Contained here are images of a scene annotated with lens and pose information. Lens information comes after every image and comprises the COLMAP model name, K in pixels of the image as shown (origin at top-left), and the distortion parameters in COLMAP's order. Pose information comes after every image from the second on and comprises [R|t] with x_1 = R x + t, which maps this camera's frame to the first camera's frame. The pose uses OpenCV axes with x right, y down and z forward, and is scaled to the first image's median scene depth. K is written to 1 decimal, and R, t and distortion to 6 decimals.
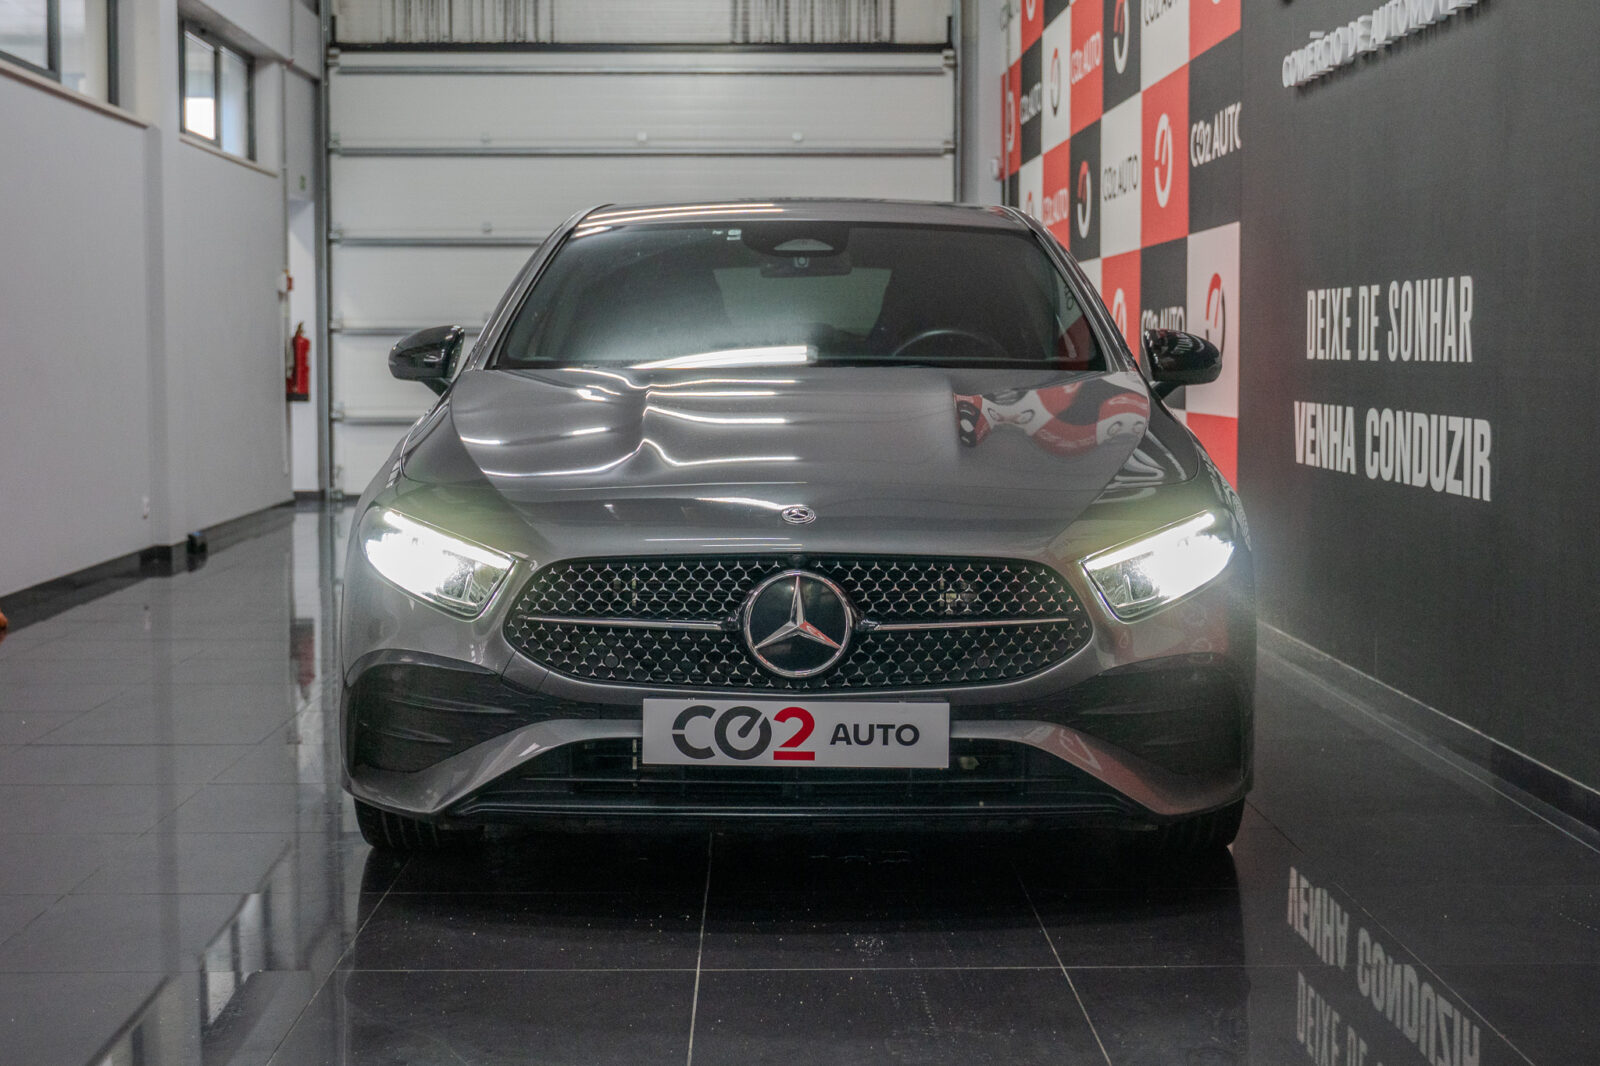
lens RADIAL K [[2494.2, 0, 799.2], [0, 2494.2, 532.6], [0, 0, 1]] dist [0.030106, 0.000000]
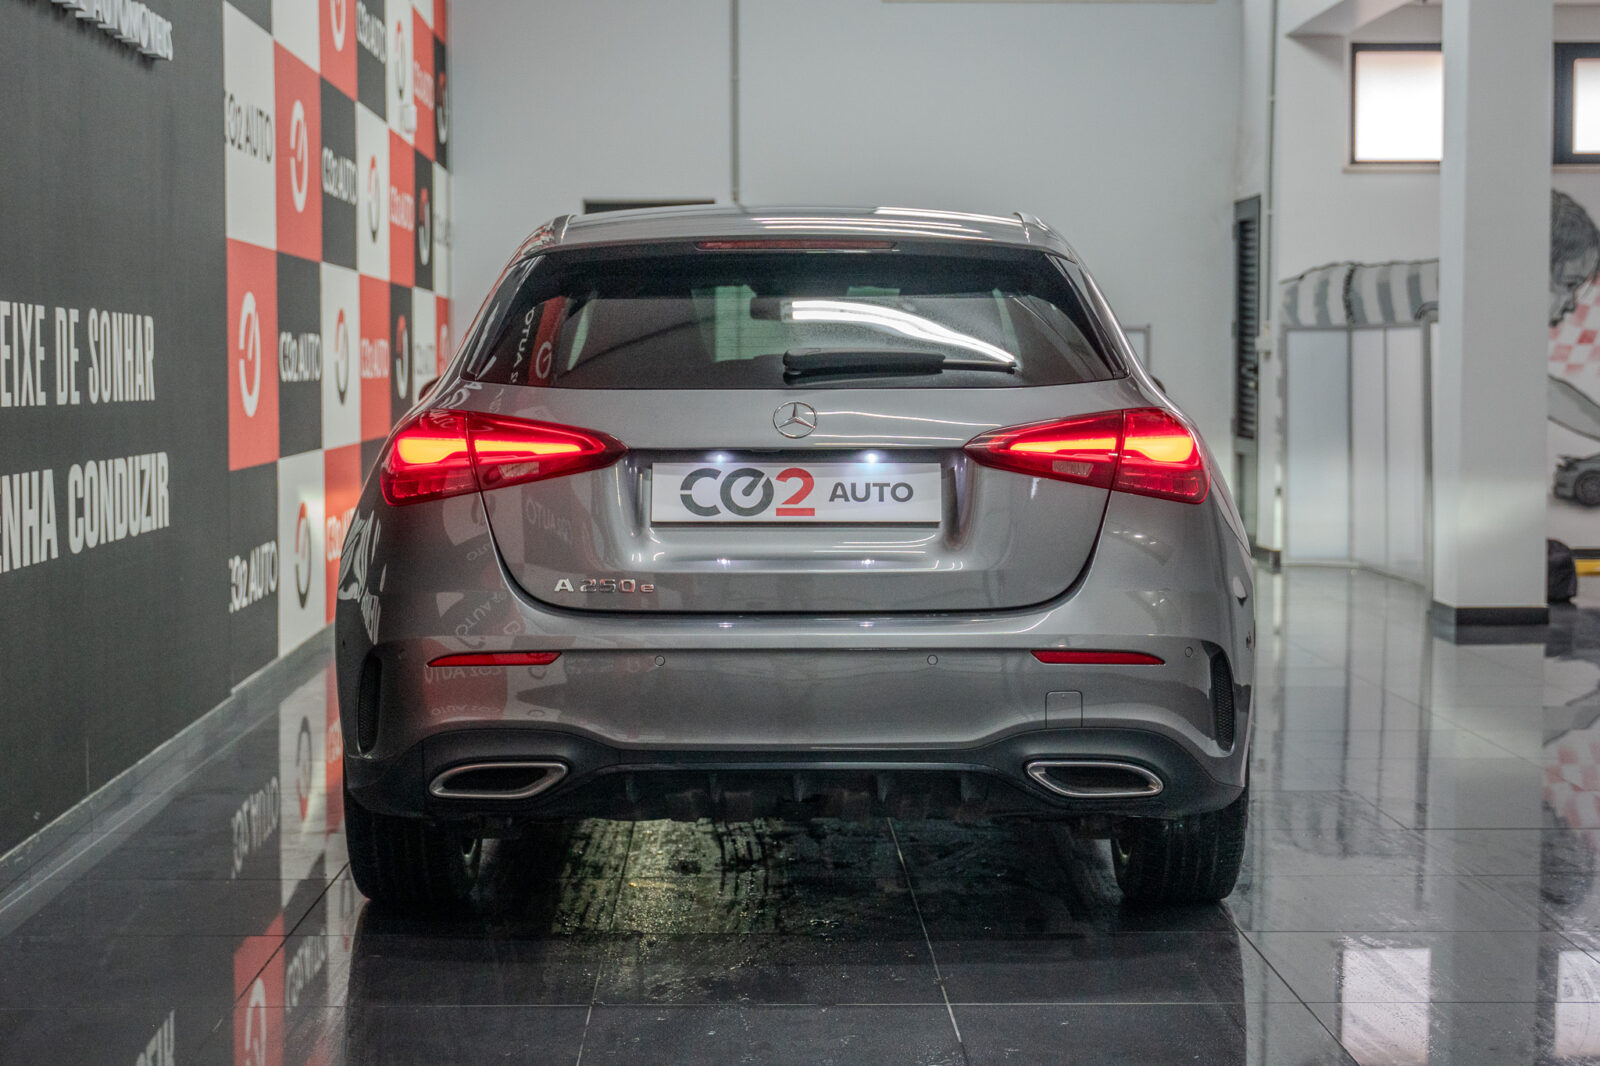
lens RADIAL K [[2905.5, 0, 800.4], [0, 2905.5, 531.8], [0, 0, 1]] dist [-0.041307, 0.000000]
pose [[-0.999990, 0.004555, -0.000346, 0.000579], [0.004473, 0.991723, 0.128315, -0.145844], [0.000928, 0.128312, -0.991733, 1.920949]]
